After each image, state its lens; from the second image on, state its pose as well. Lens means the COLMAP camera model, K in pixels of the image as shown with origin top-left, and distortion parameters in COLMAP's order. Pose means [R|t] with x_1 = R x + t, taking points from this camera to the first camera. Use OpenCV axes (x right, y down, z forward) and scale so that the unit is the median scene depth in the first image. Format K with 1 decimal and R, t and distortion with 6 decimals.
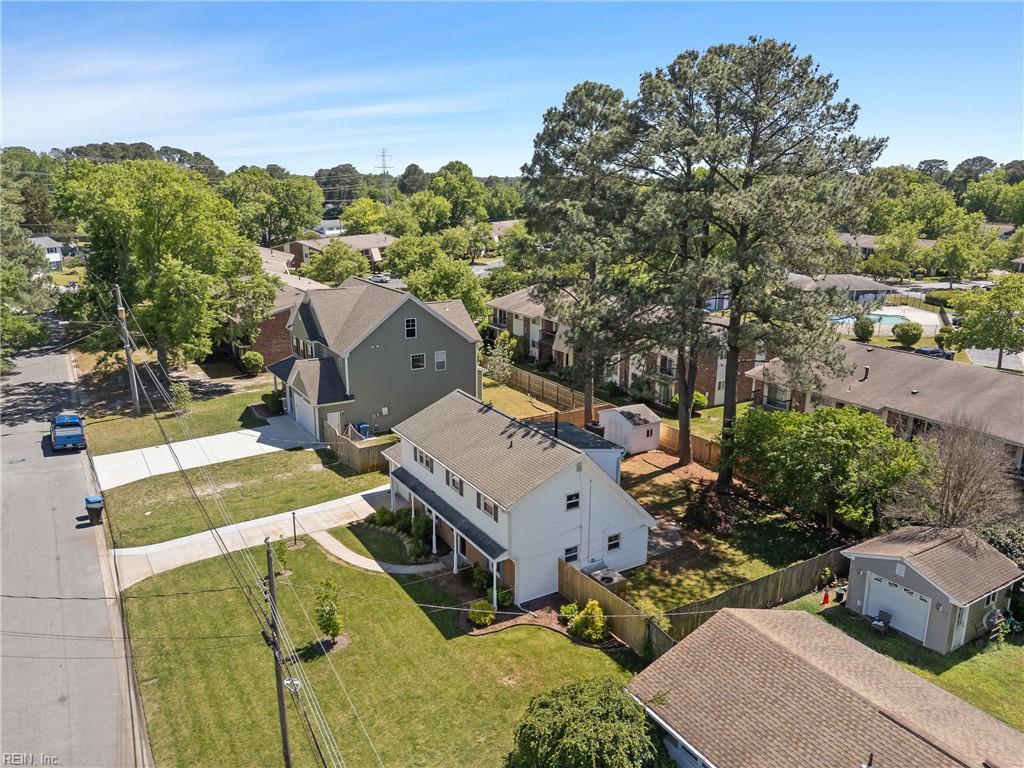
lens RADIAL K [[756.3, 0, 512.0], [0, 756.3, 384.0], [0, 0, 1]] dist [0.077167, -0.075331]
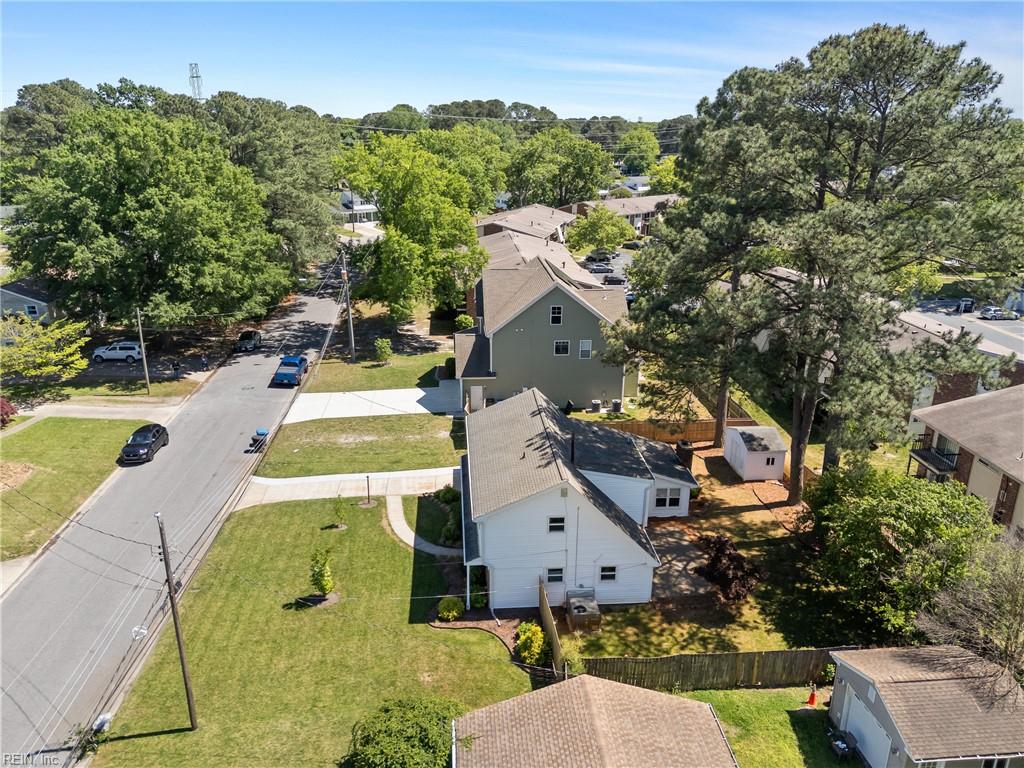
lens RADIAL K [[756.3, 0, 512.0], [0, 756.3, 384.0], [0, 0, 1]] dist [0.077167, -0.075331]
pose [[0.895866, 0.146355, -0.419528, 0.330948], [-0.118013, 0.988658, 0.092892, -0.090279], [0.428365, -0.033709, 0.902977, 0.060523]]
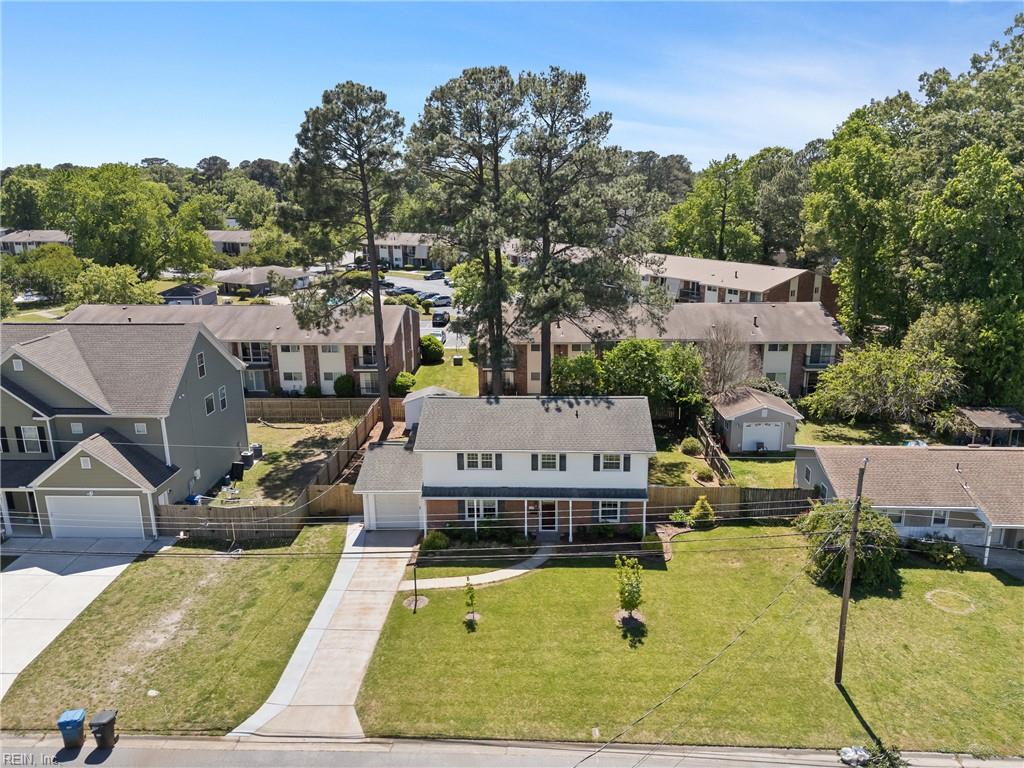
lens RADIAL K [[756.3, 0, 512.0], [0, 756.3, 384.0], [0, 0, 1]] dist [0.077167, -0.075331]
pose [[0.554833, -0.230913, 0.799275, -0.788279], [0.228409, 0.966073, 0.120547, -0.100443], [-0.799994, 0.115678, 0.588752, 0.336064]]
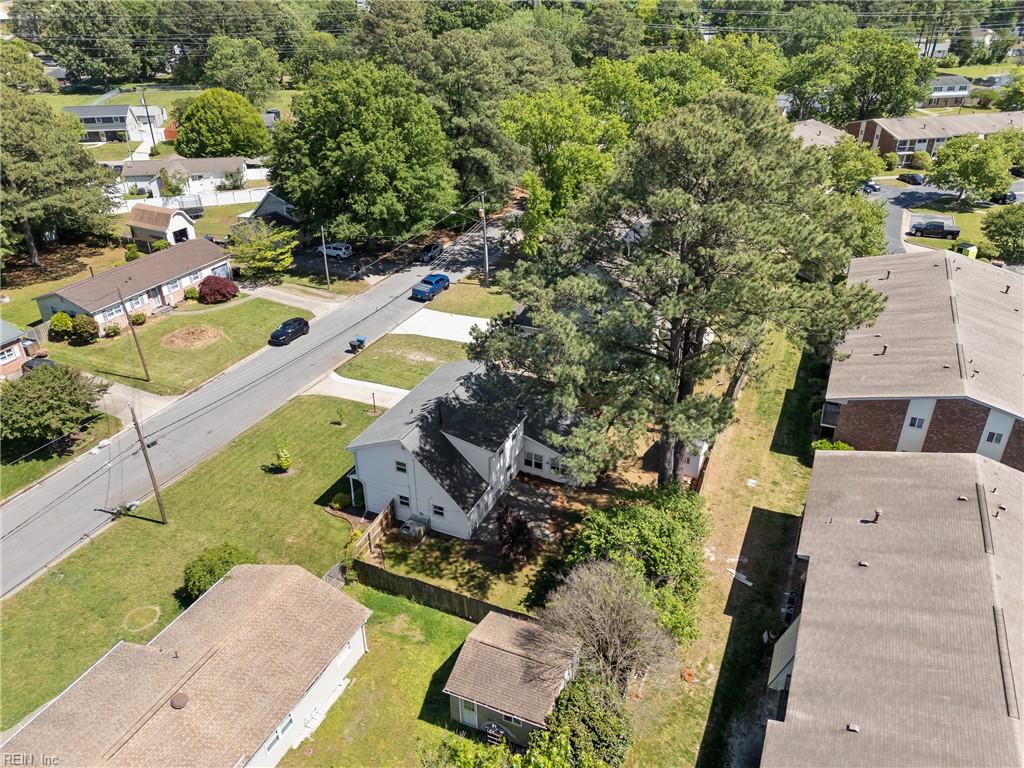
lens RADIAL K [[756.3, 0, 512.0], [0, 756.3, 384.0], [0, 0, 1]] dist [0.077167, -0.075331]
pose [[0.568488, 0.387743, -0.725587, 0.896100], [-0.203349, 0.920827, 0.332755, -0.381629], [0.797164, -0.041620, 0.602327, 0.264663]]
